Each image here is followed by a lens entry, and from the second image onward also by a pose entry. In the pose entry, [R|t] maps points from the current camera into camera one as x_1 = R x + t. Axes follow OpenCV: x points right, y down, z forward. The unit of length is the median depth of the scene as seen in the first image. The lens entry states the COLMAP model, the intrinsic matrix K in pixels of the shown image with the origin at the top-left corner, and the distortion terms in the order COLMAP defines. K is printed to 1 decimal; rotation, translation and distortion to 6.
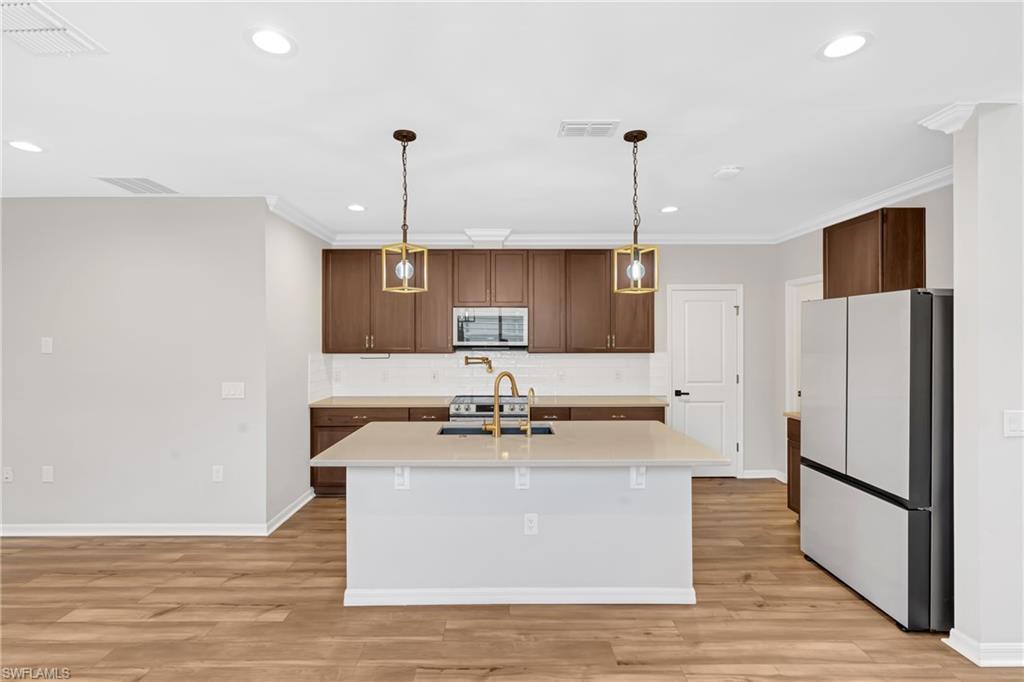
lens RADIAL K [[483.9, 0, 505.7], [0, 483.9, 335.2], [0, 0, 1]] dist [-0.007718, 0.005266]
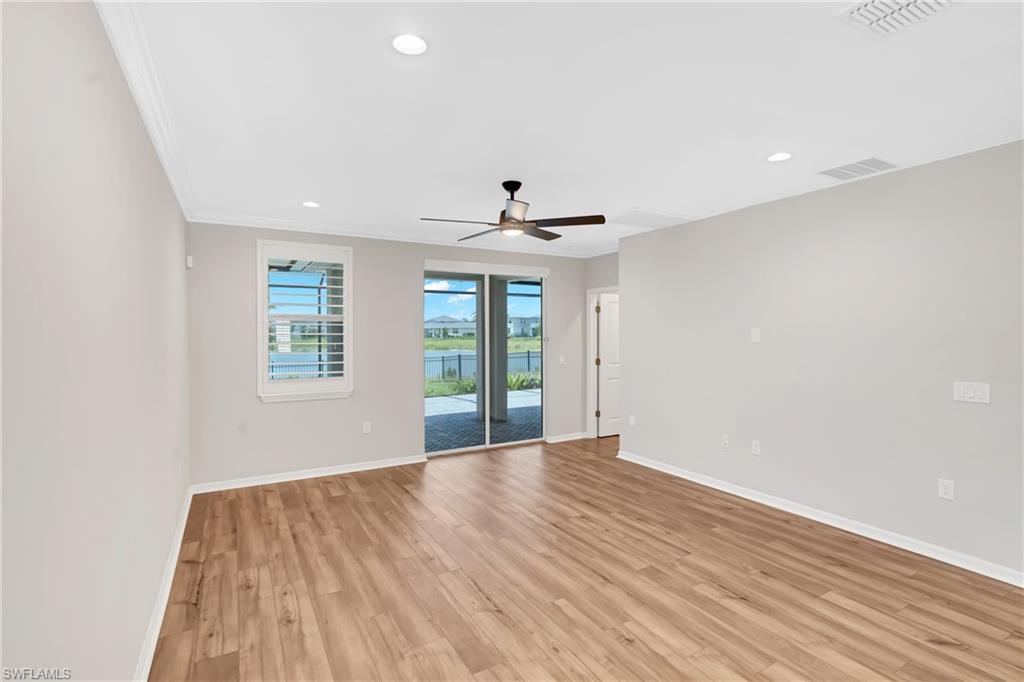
lens RADIAL K [[483.9, 0, 505.7], [0, 483.9, 335.2], [0, 0, 1]] dist [-0.007718, 0.005266]
pose [[0.487518, 0.004901, -0.873099, -0.293920], [0.011660, 0.999859, 0.012123, -0.000600], [0.873035, -0.016090, 0.487392, -0.091047]]
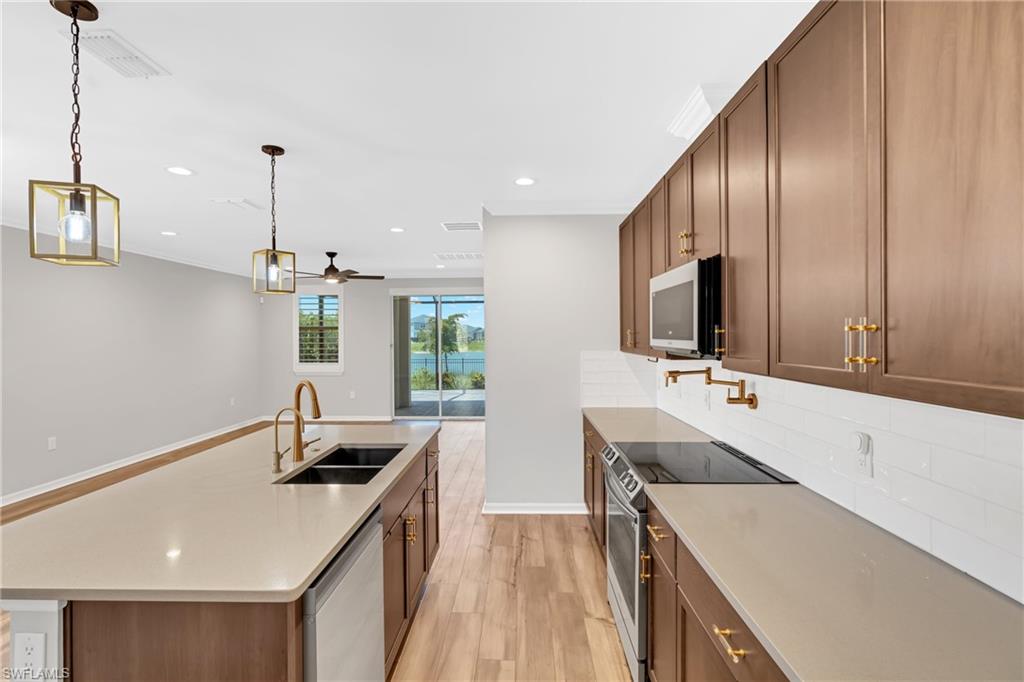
lens RADIAL K [[483.9, 0, 505.7], [0, 483.9, 335.2], [0, 0, 1]] dist [-0.007718, 0.005266]
pose [[-0.041258, 0.001085, -0.999148, 0.741716], [0.014568, 0.999894, 0.000484, 0.008855], [0.999042, -0.014536, -0.041270, 1.345306]]
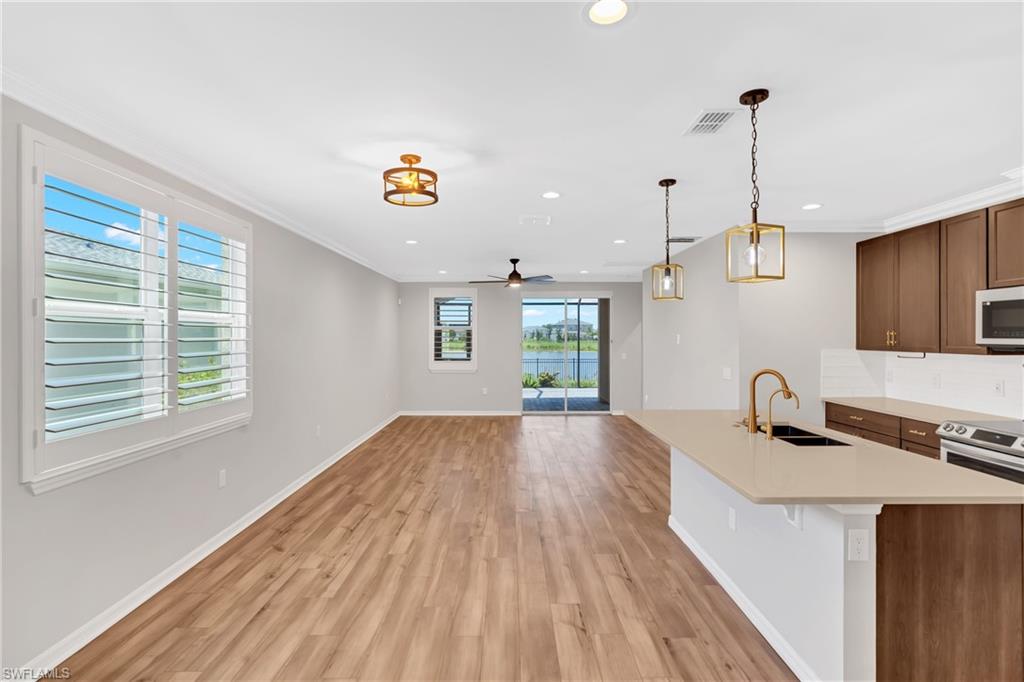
lens RADIAL K [[483.9, 0, 505.7], [0, 483.9, 335.2], [0, 0, 1]] dist [-0.007718, 0.005266]
pose [[-0.014527, -0.001346, -0.999894, 0.971869], [0.010287, 0.999946, -0.001496, 0.003968], [0.999842, -0.010308, -0.014513, 0.495998]]
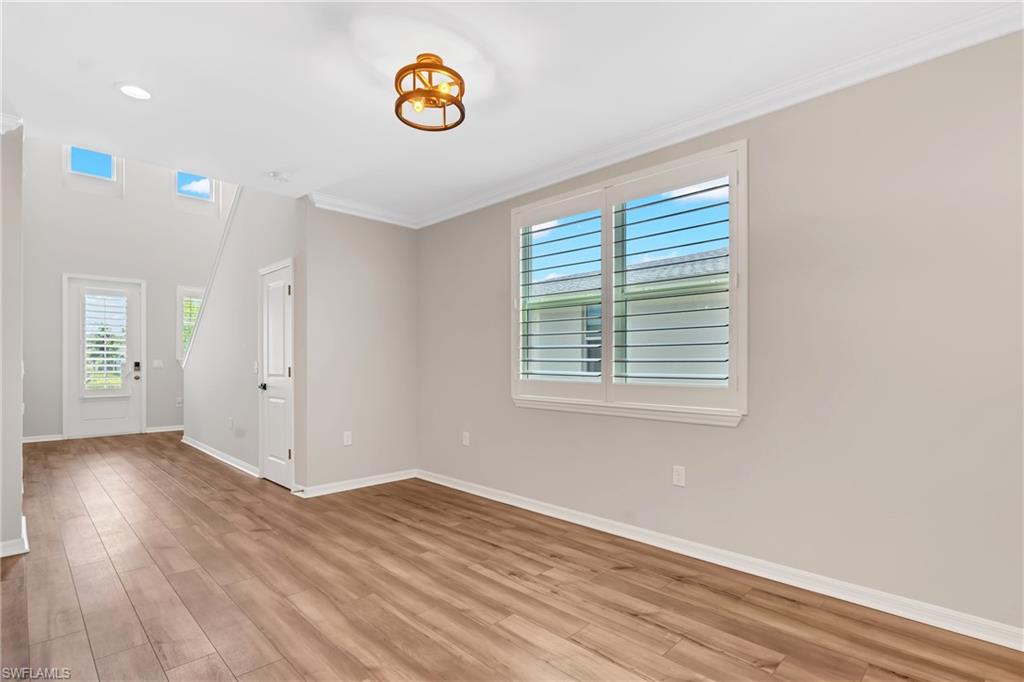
lens RADIAL K [[500.0, 0, 511.4], [0, 500.0, 364.2], [0, 0, 1]] dist [0.000408, 0.000649]
pose [[-0.701932, -0.004171, 0.712231, -0.682787], [-0.006397, 0.999979, -0.000448, 0.117398], [-0.712215, -0.004871, -0.701945, 0.752882]]
